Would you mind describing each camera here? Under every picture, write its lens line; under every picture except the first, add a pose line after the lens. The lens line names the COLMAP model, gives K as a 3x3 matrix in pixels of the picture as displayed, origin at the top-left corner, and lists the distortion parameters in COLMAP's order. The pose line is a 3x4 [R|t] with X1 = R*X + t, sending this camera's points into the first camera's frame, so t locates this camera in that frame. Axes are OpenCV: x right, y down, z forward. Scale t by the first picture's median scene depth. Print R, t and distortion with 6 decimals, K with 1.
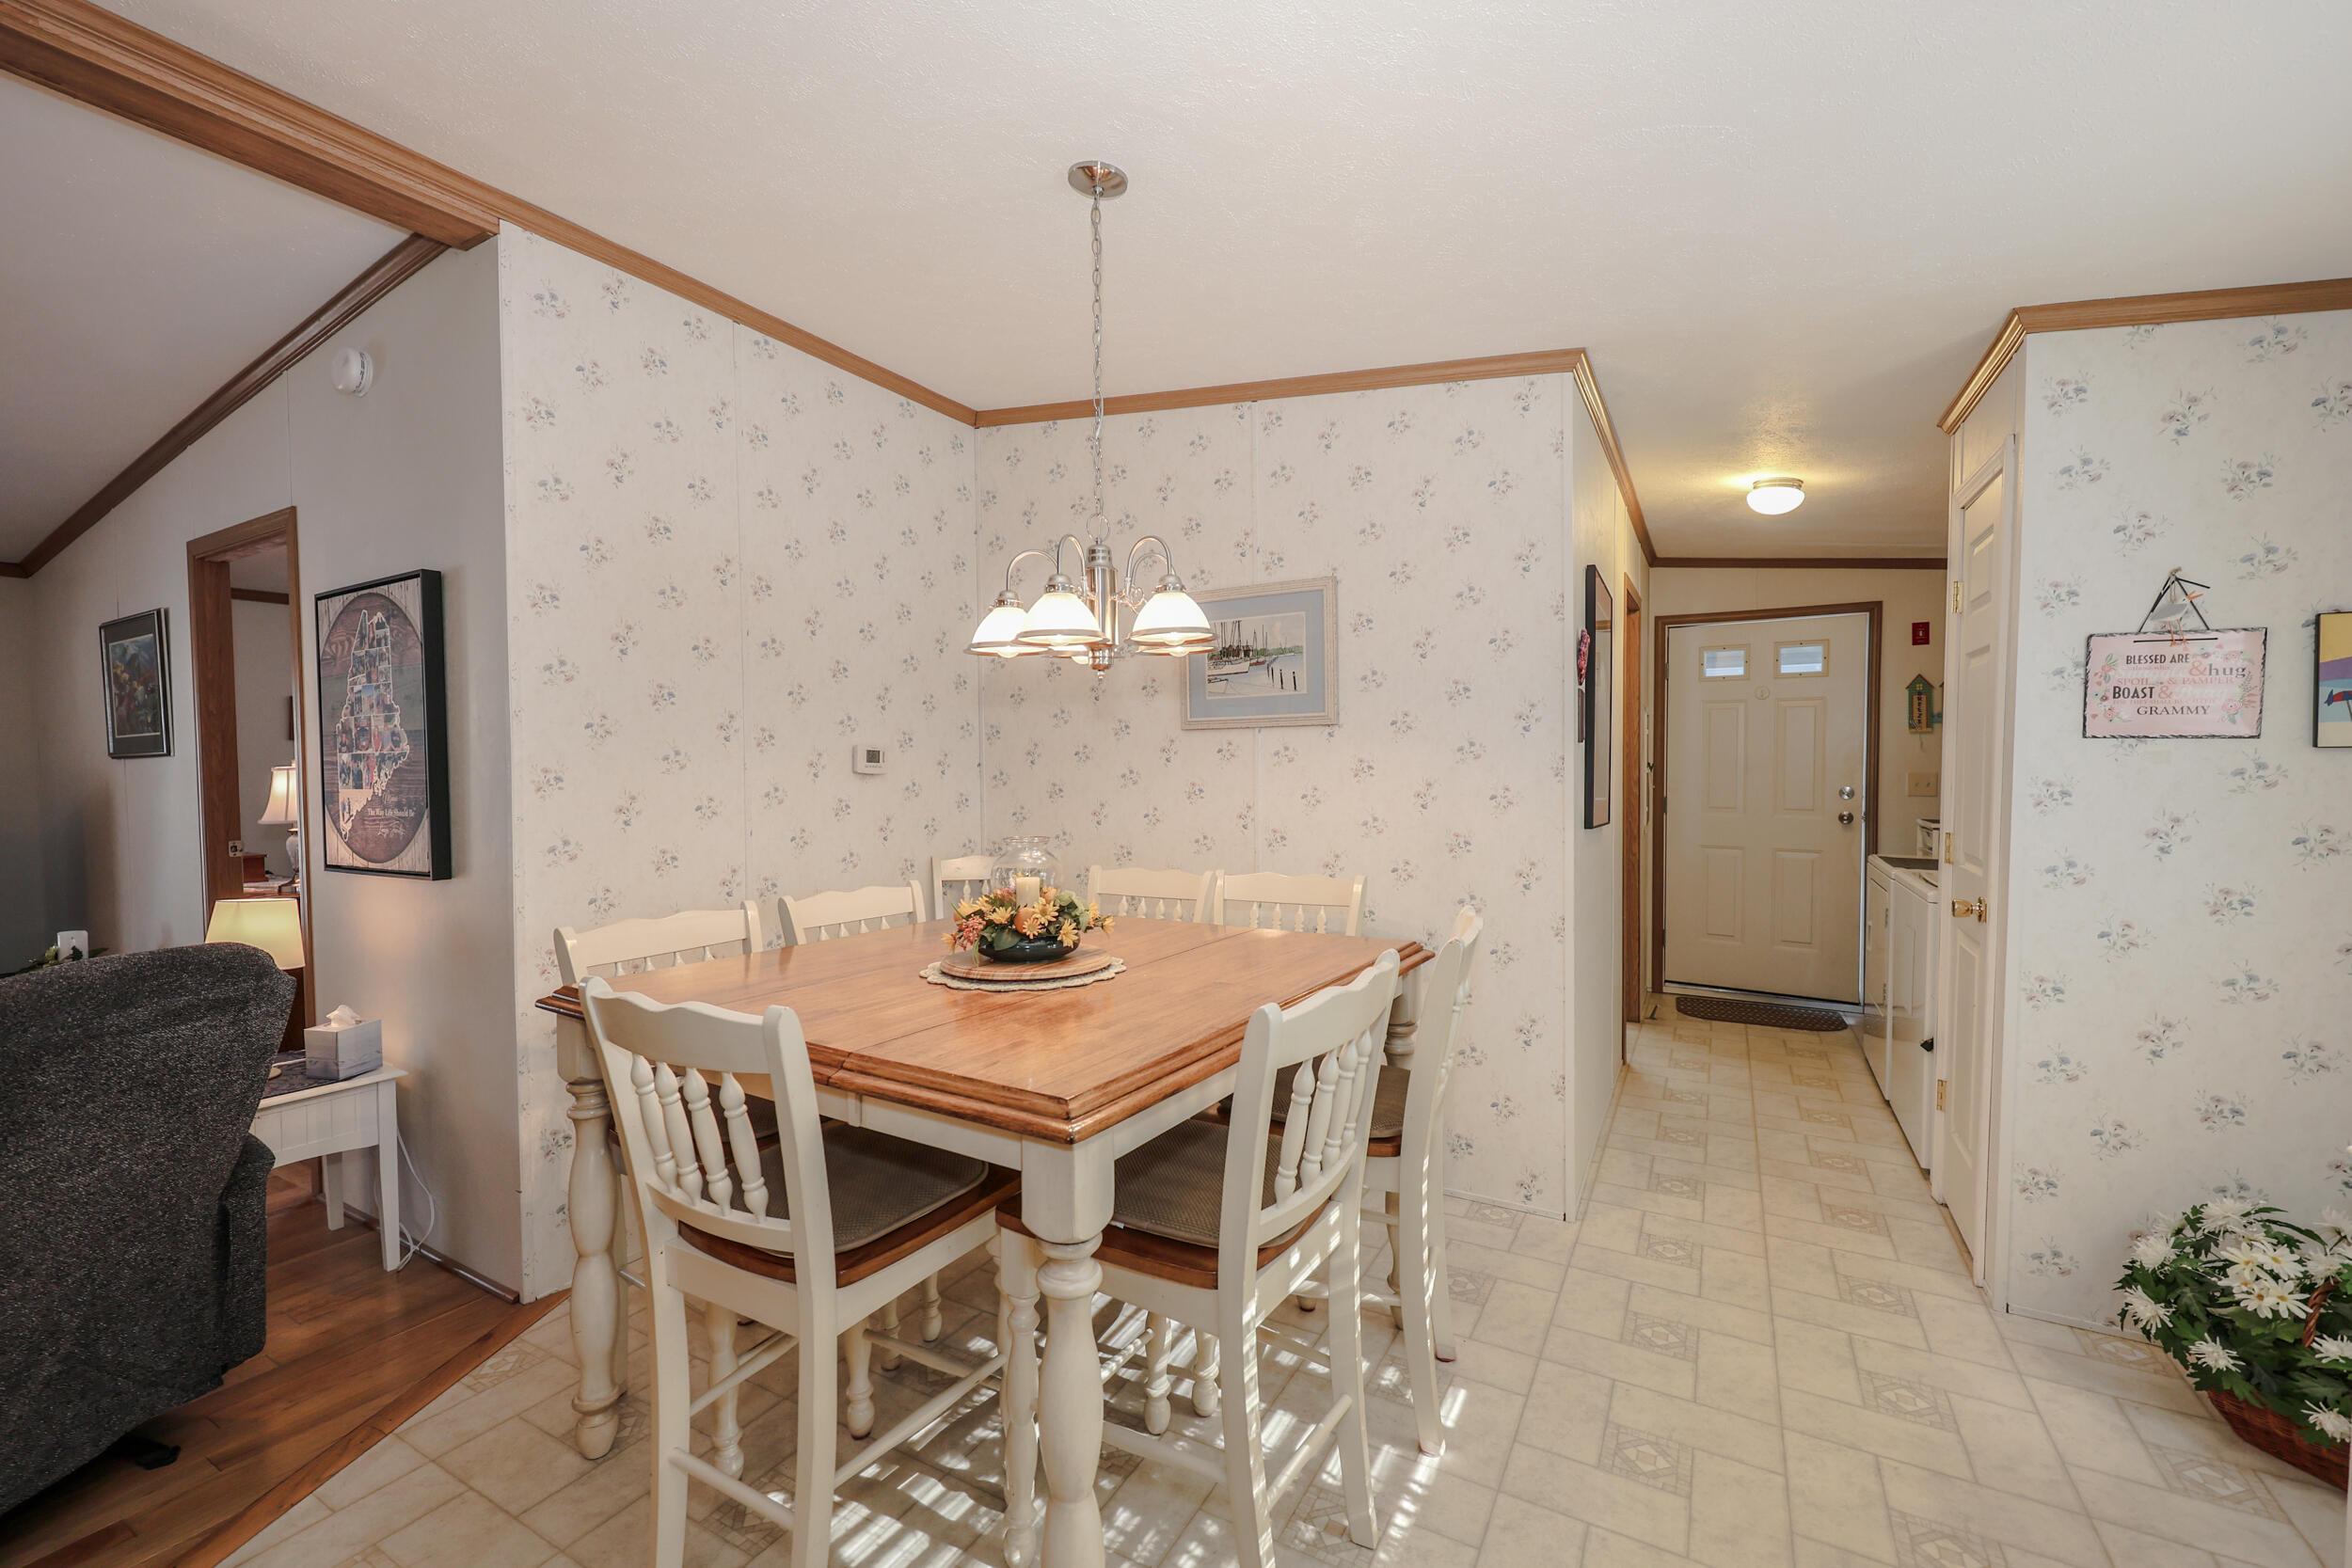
lens RADIAL K [[963.4, 0, 1169.8], [0, 963.4, 782.2], [0, 0, 1]] dist [-0.001164, -0.000333]
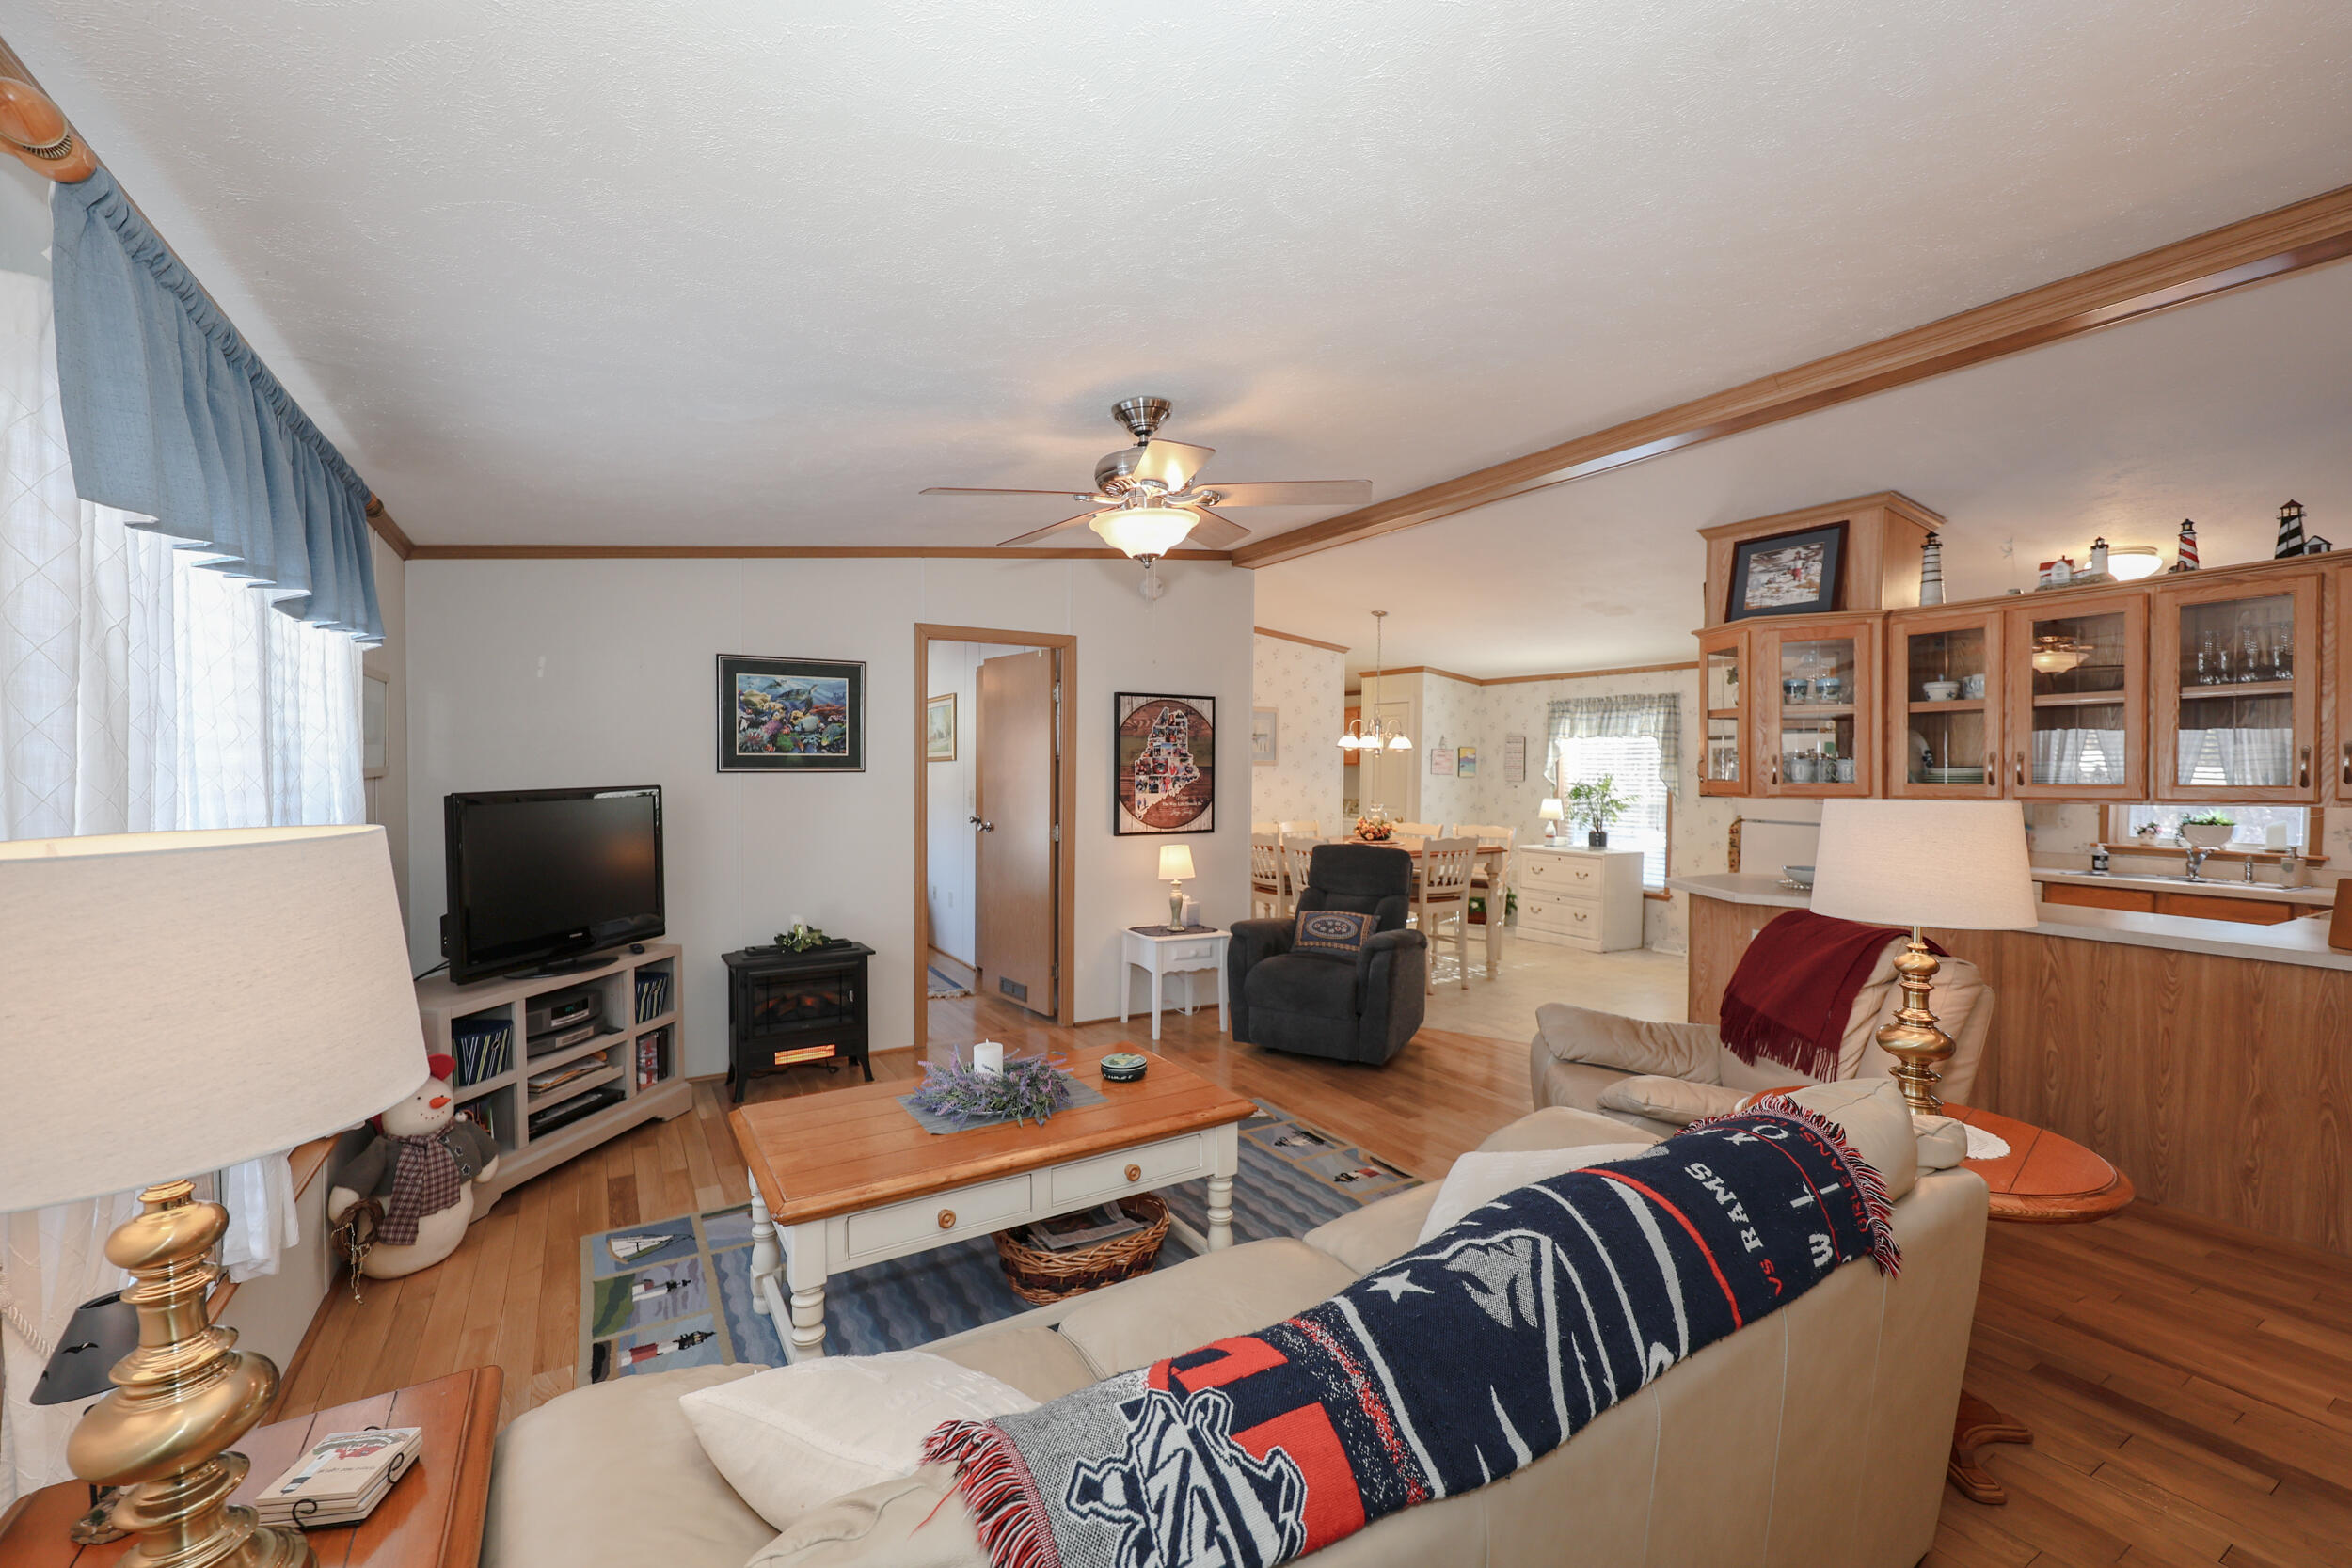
lens RADIAL K [[966.3, 0, 1167.1], [0, 966.3, 789.8], [0, 0, 1]] dist [-0.000884, -0.000204]
pose [[0.492639, -0.009507, 0.870182, -2.611930], [0.007942, 0.999948, 0.006429, -0.013502], [-0.870198, 0.003744, 0.492689, -0.029655]]
